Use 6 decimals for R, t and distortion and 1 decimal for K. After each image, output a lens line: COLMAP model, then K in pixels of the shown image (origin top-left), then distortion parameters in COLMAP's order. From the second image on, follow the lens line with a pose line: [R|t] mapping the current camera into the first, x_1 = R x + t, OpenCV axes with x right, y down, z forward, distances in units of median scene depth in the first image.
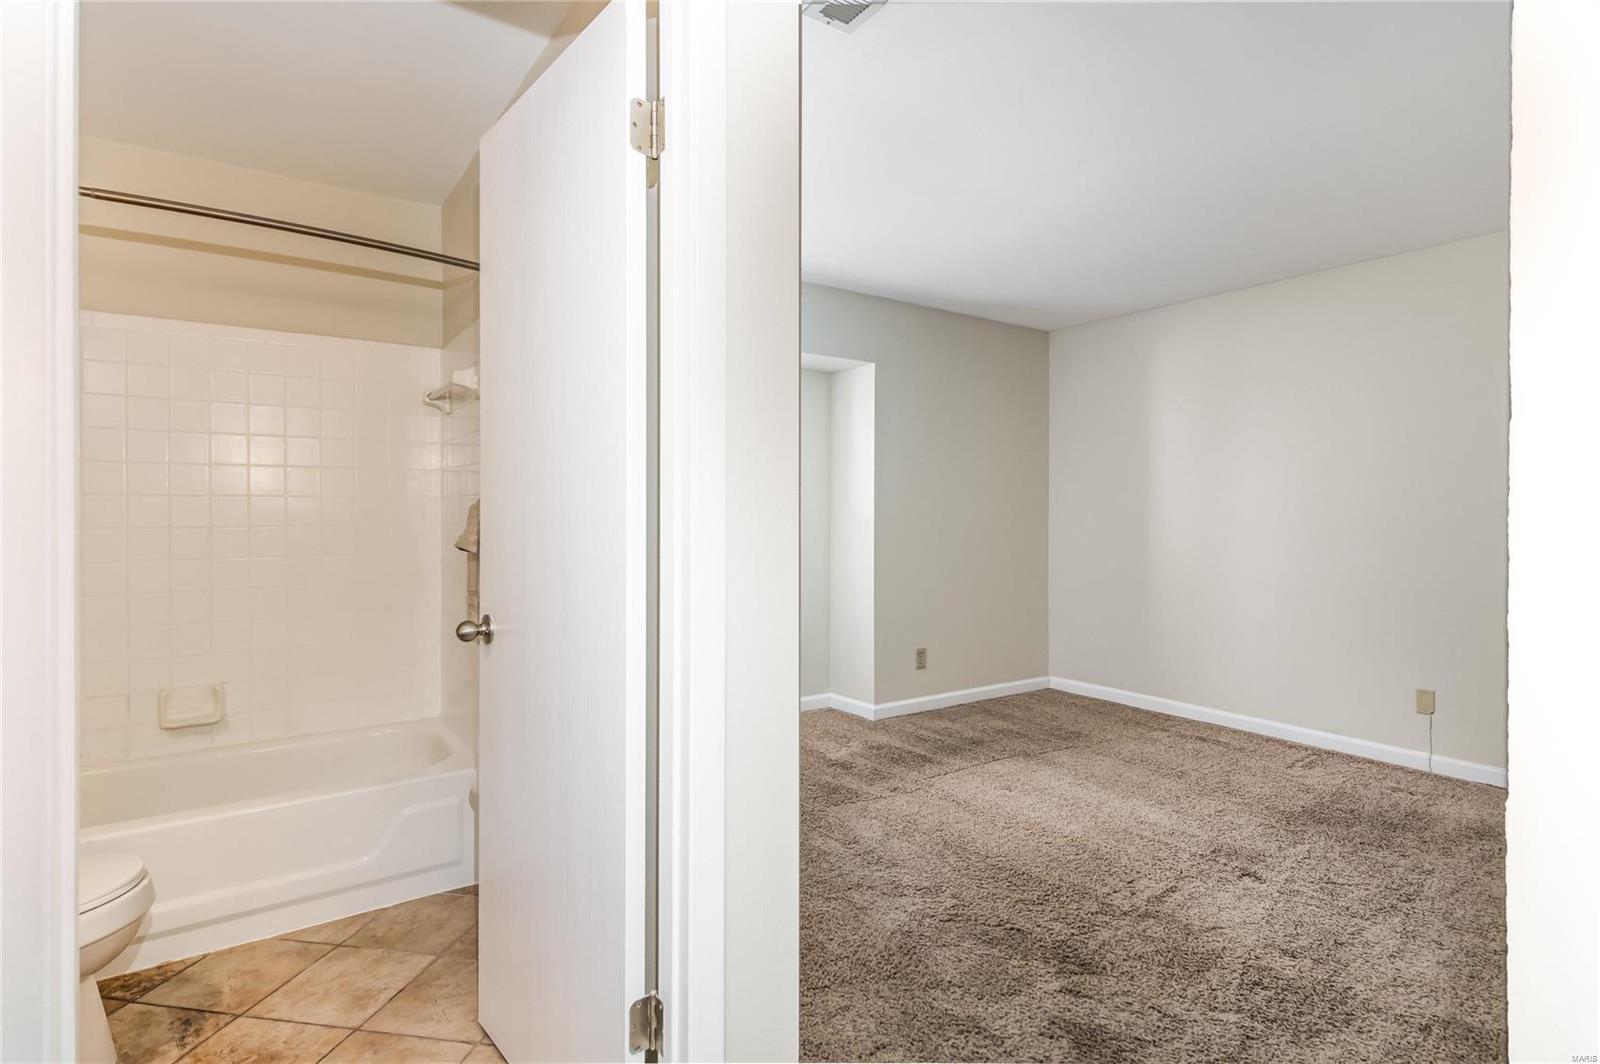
lens RADIAL K [[797.0, 0, 799.1], [0, 797.0, 516.9], [0, 0, 1]] dist [0.002254, -0.000200]
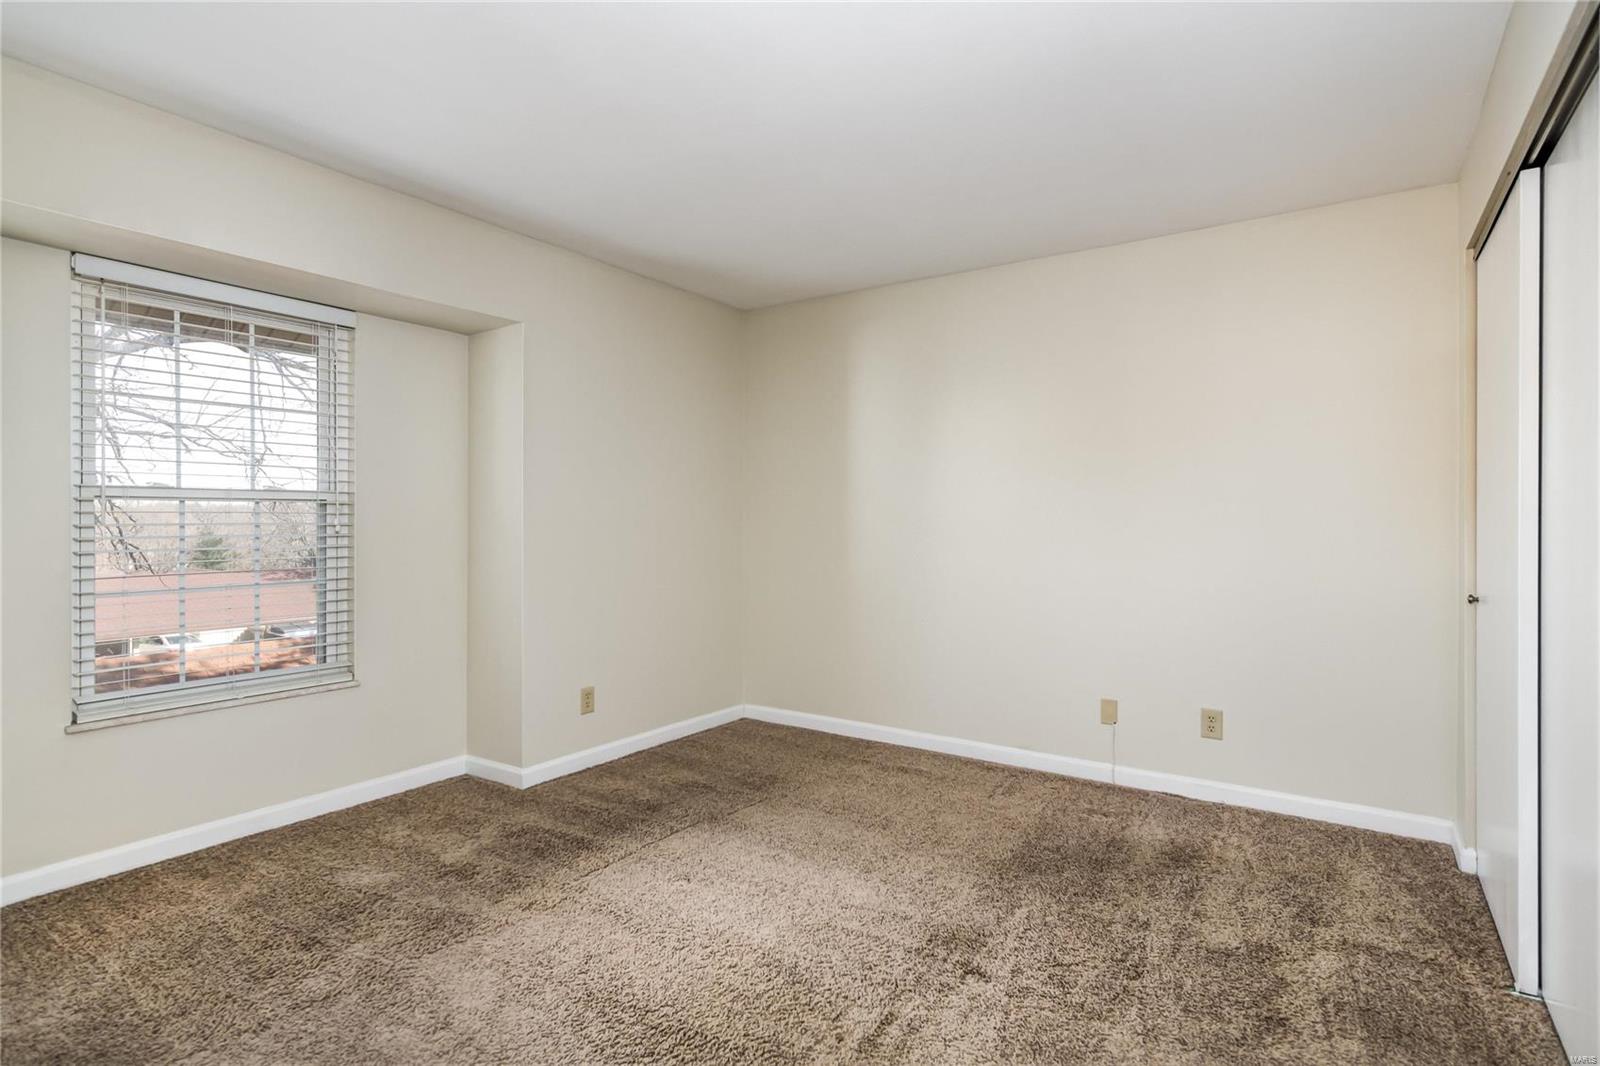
lens RADIAL K [[797.0, 0, 799.1], [0, 797.0, 517.9], [0, 0, 1]] dist [0.002254, -0.000200]
pose [[0.934935, 0.000203, 0.354820, 0.095315], [0.001514, 0.999988, -0.004562, -0.002545], [-0.354817, 0.004803, 0.934924, 0.251884]]
